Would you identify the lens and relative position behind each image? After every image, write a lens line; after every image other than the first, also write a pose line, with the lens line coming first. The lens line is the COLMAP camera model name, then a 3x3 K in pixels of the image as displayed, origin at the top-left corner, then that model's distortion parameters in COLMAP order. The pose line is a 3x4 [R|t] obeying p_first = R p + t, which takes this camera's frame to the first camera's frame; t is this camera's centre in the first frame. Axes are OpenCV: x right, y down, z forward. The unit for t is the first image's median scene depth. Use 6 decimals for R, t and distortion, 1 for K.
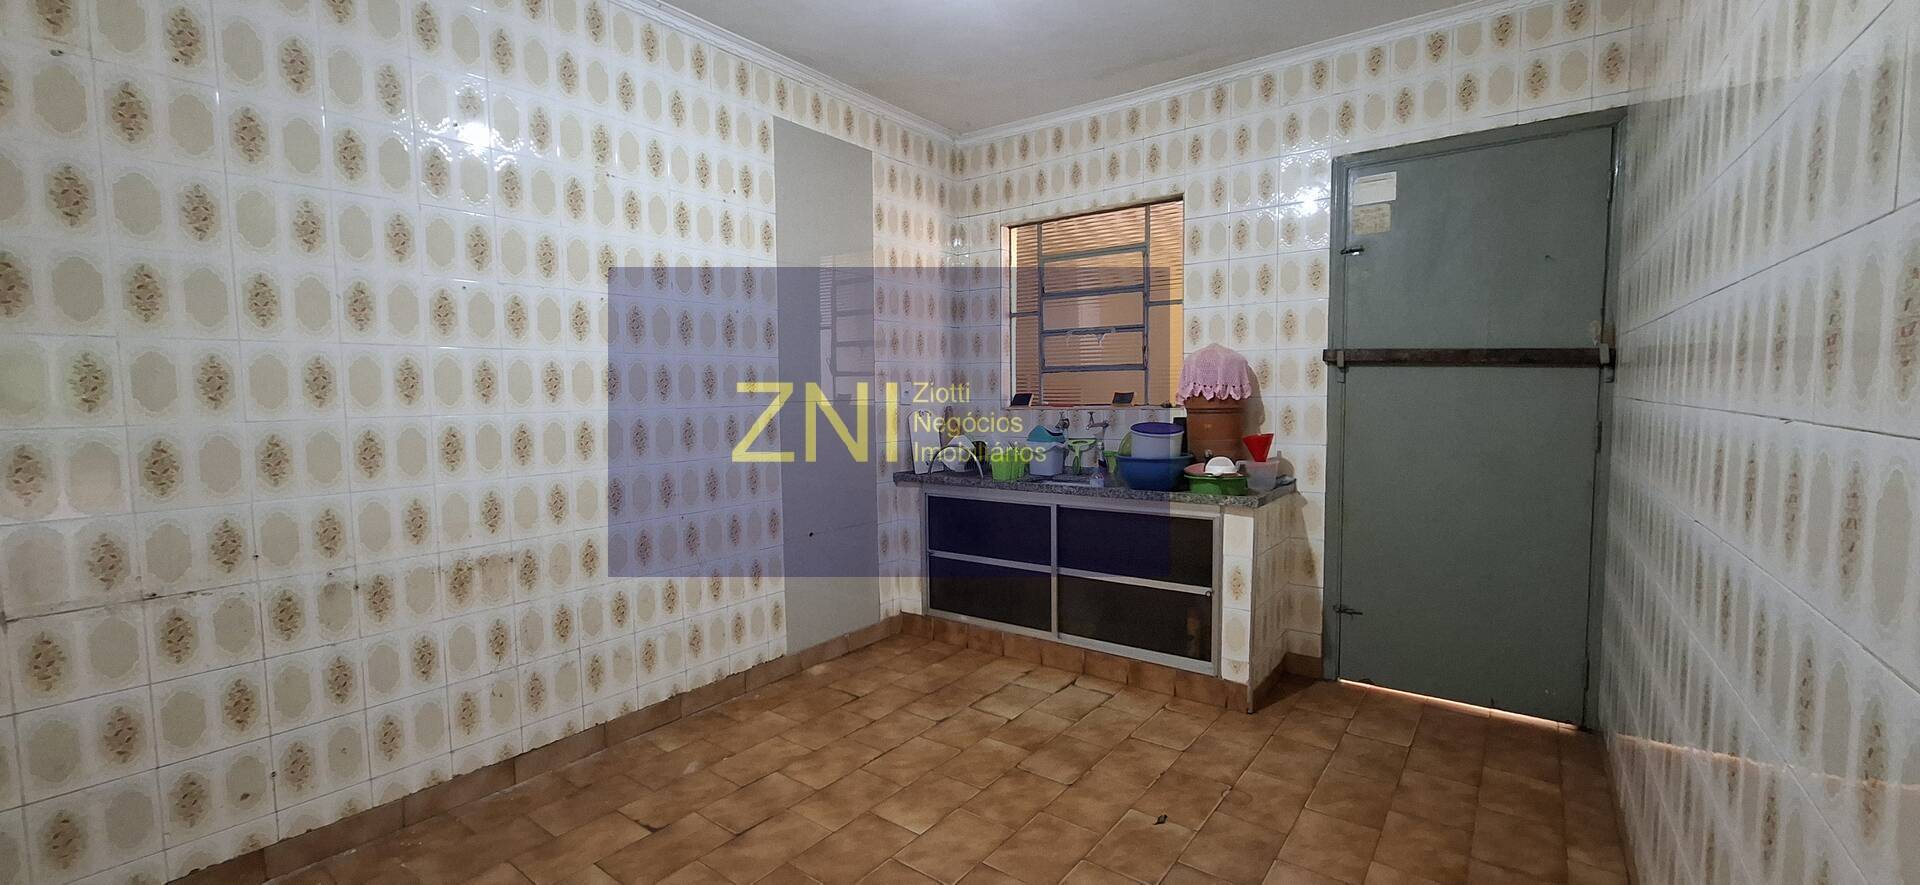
lens RADIAL K [[752.0, 0, 946.0], [0, 752.0, 438.0], [0, 0, 1]] dist [-0.001643, -0.000046]
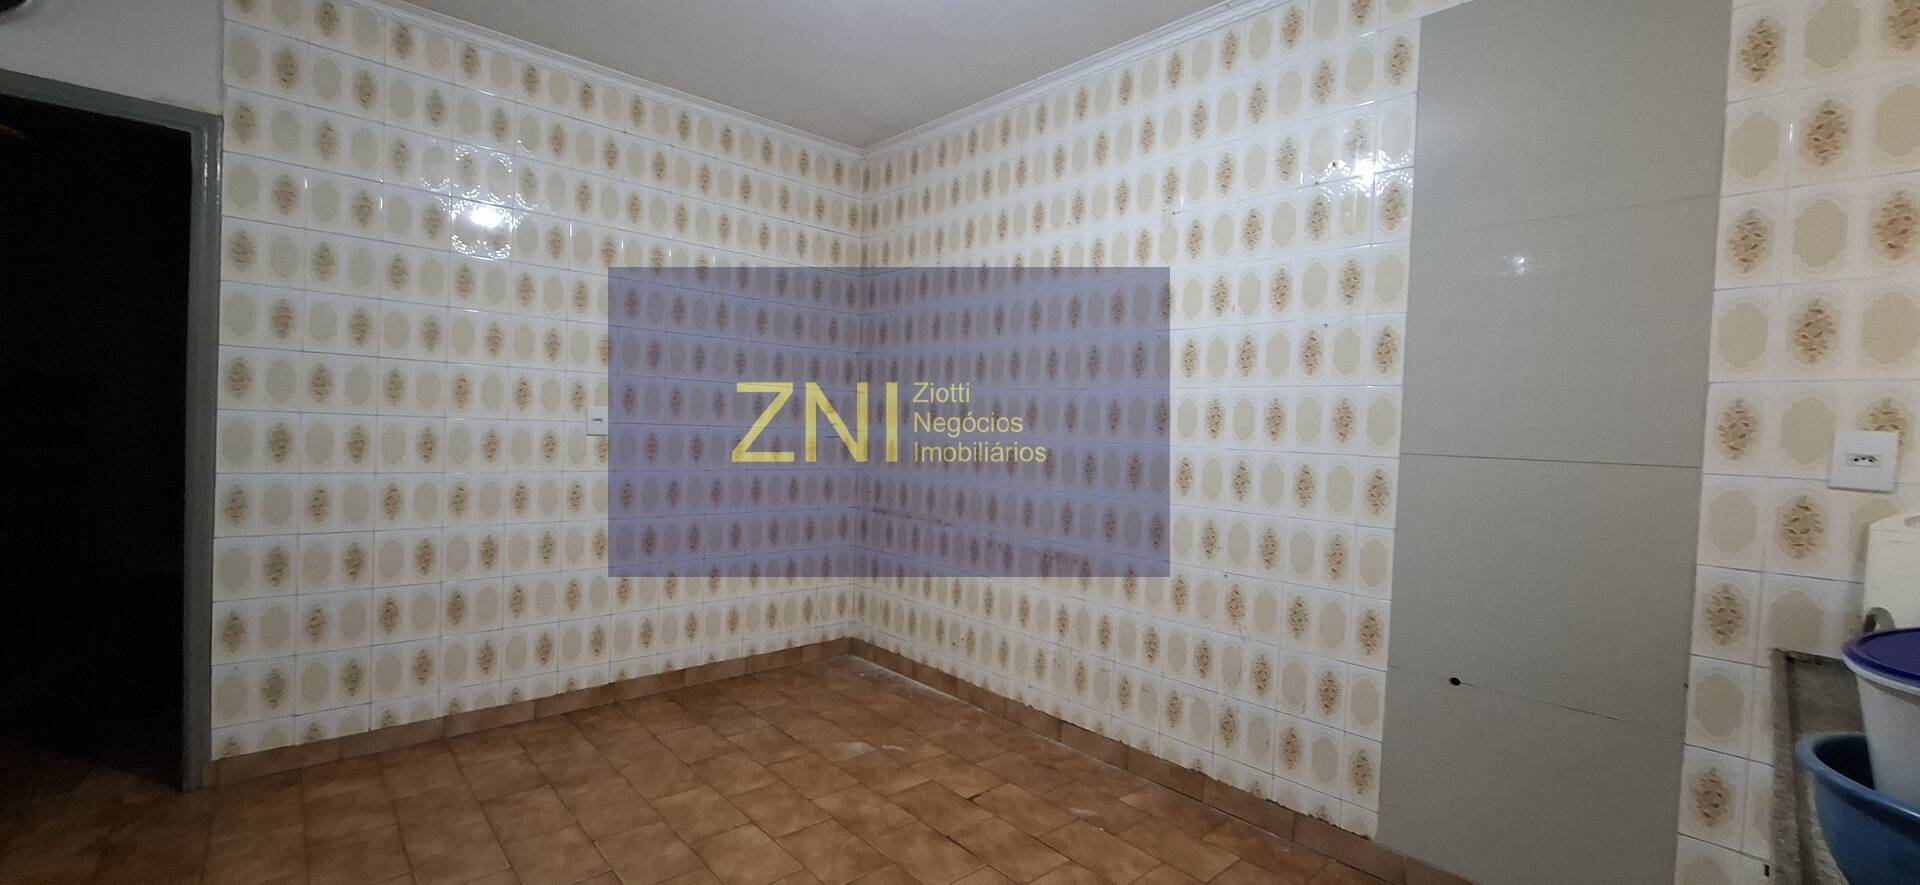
lens RADIAL K [[752.0, 0, 943.3], [0, 752.0, 444.3], [0, 0, 1]] dist [-0.001643, -0.000046]
pose [[-0.175282, 0.031113, -0.984027, 0.643212], [-0.094718, 0.994331, 0.048310, -0.064501], [0.979951, 0.101673, -0.171341, 0.954396]]
